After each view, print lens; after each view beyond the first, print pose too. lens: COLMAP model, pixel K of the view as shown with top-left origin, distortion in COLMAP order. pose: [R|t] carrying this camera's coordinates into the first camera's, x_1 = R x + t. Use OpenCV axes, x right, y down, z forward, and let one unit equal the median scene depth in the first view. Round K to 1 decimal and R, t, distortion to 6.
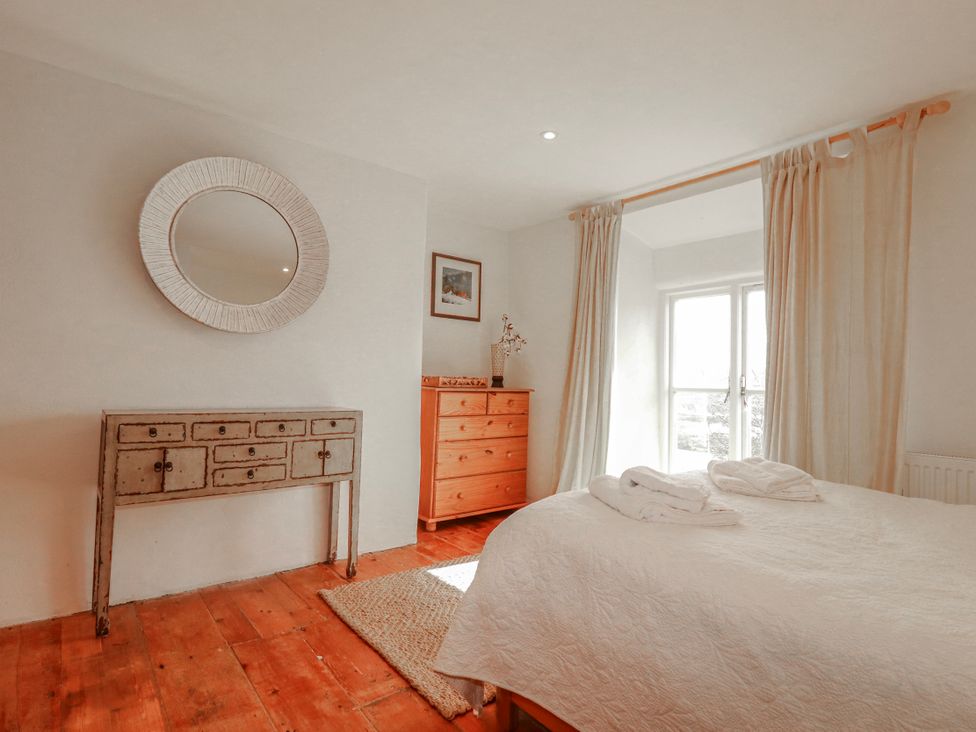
lens RADIAL K [[507.5, 0, 489.5], [0, 507.5, 359.0], [0, 0, 1]] dist [-0.000554, -0.012580]
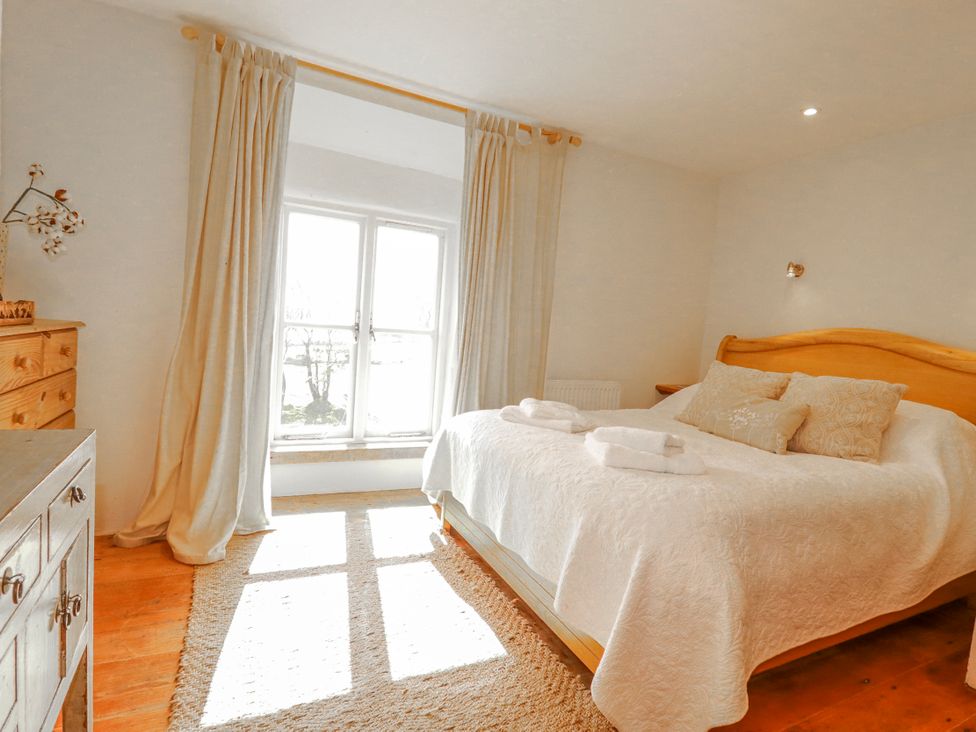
lens RADIAL K [[507.5, 0, 489.5], [0, 507.5, 359.0], [0, 0, 1]] dist [-0.000554, -0.012580]
pose [[0.215579, -0.074944, 0.973606, -0.493458], [-0.102468, 0.989810, 0.098880, 0.001680], [-0.971095, -0.121079, 0.205703, 0.674530]]
